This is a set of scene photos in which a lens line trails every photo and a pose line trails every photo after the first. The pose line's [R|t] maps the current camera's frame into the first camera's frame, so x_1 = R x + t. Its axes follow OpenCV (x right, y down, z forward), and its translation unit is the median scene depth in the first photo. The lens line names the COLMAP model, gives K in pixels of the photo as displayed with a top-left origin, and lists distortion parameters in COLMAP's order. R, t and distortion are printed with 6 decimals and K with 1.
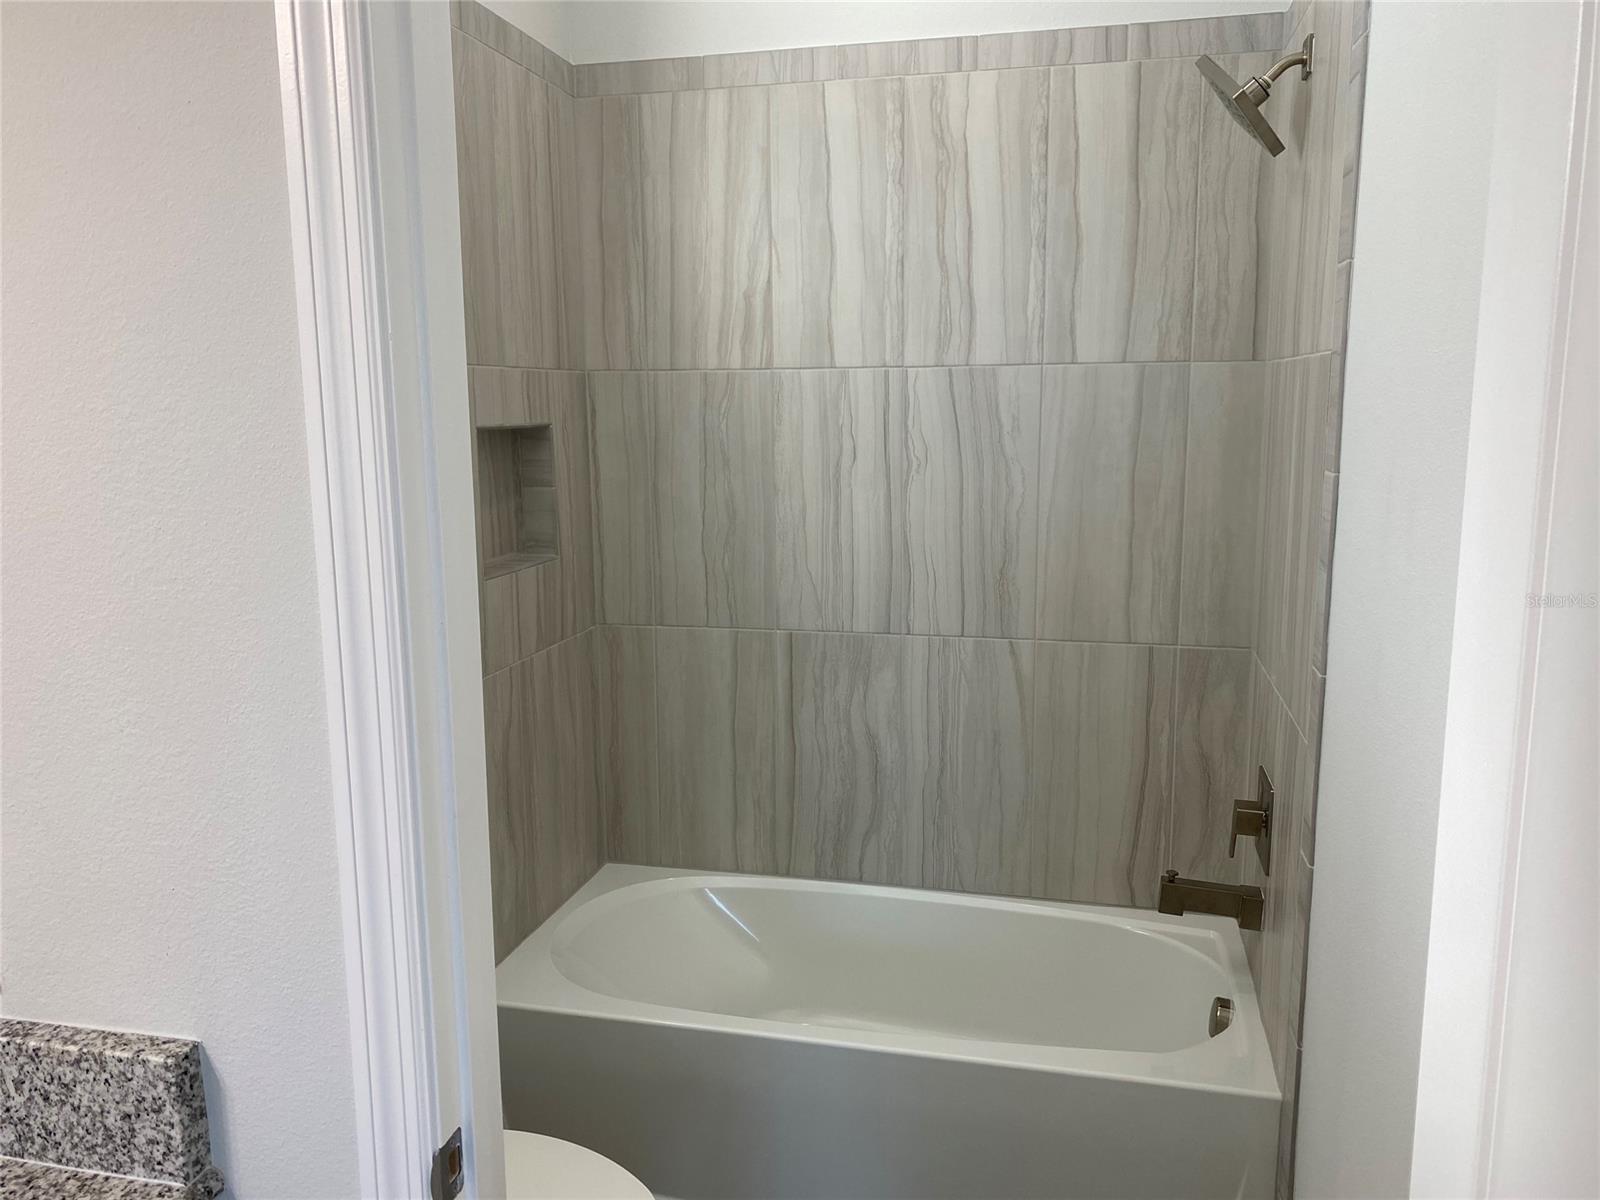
lens RADIAL K [[1206.0, 0, 788.9], [0, 1206.0, 594.8], [0, 0, 1]] dist [0.175523, -0.393263]
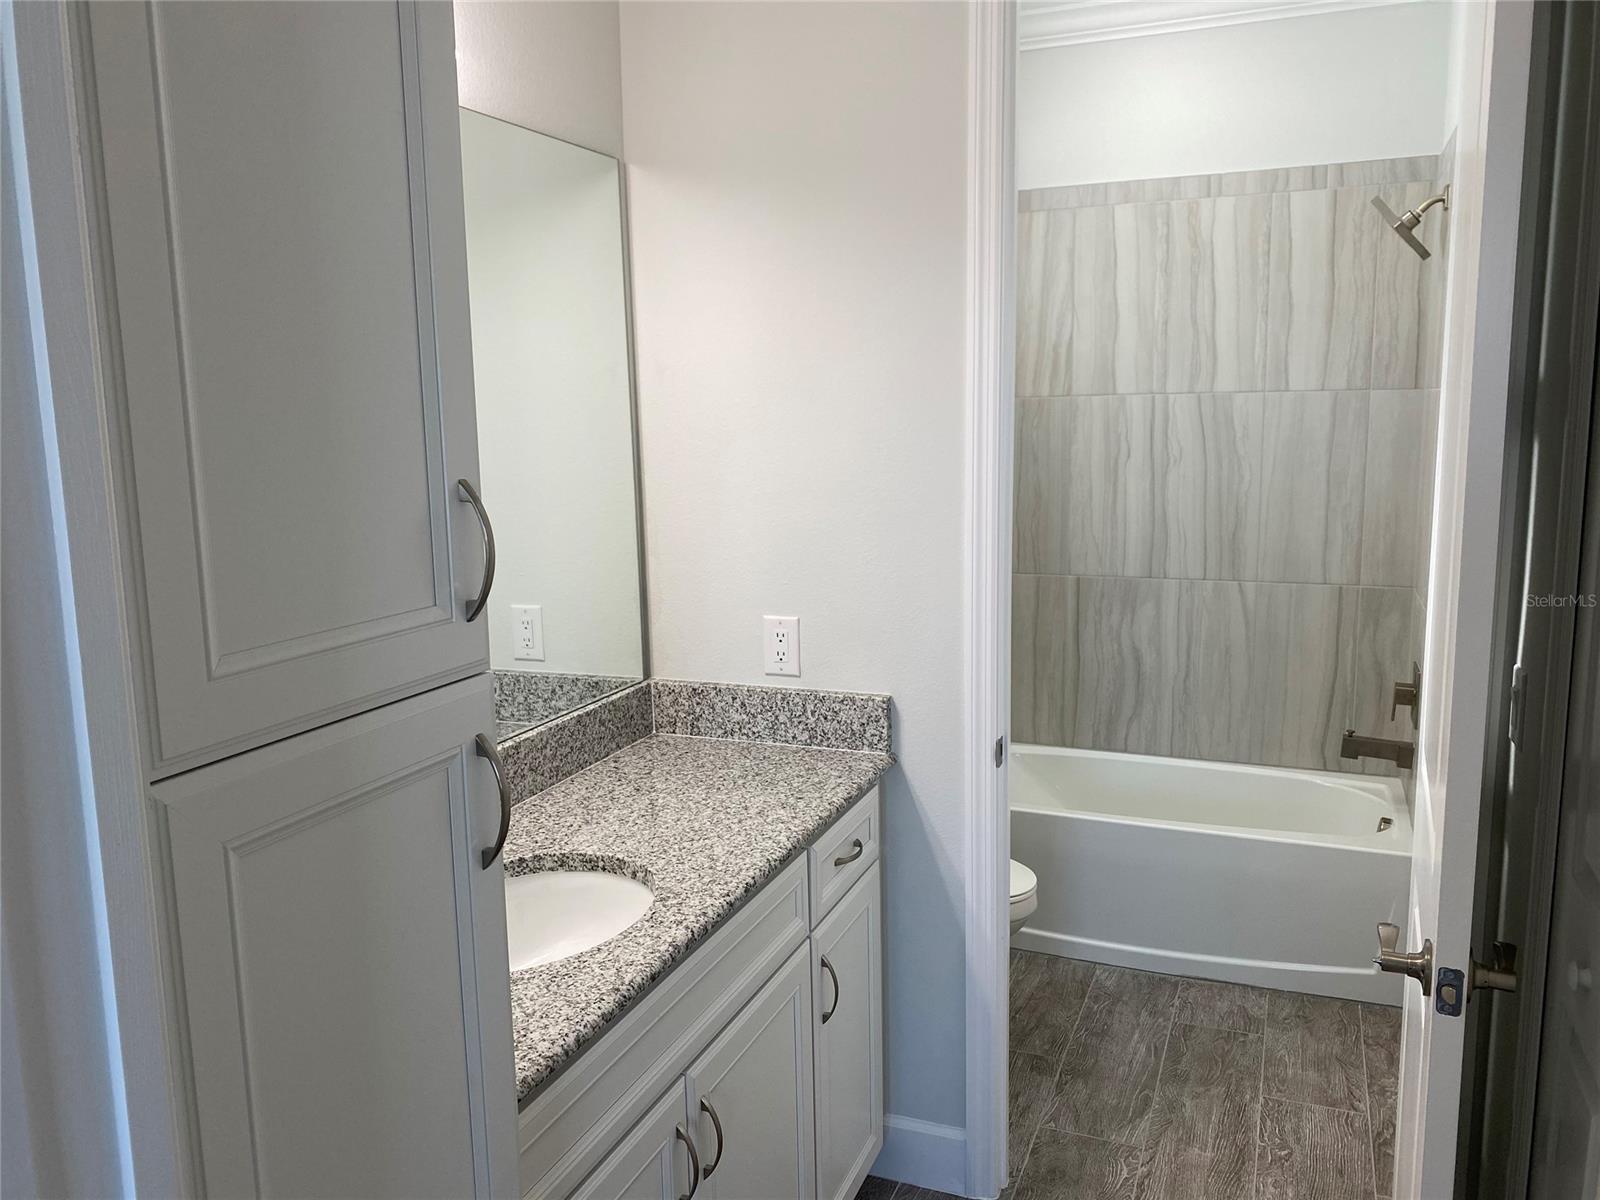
lens RADIAL K [[1222.9, 0, 800.4], [0, 1222.9, 593.6], [0, 0, 1]] dist [0.089507, -0.160731]
pose [[0.988834, 0.015418, -0.148219, -0.118177], [-0.016669, 0.999835, -0.007204, 0.072222], [0.148084, 0.009595, 0.988928, -0.539298]]
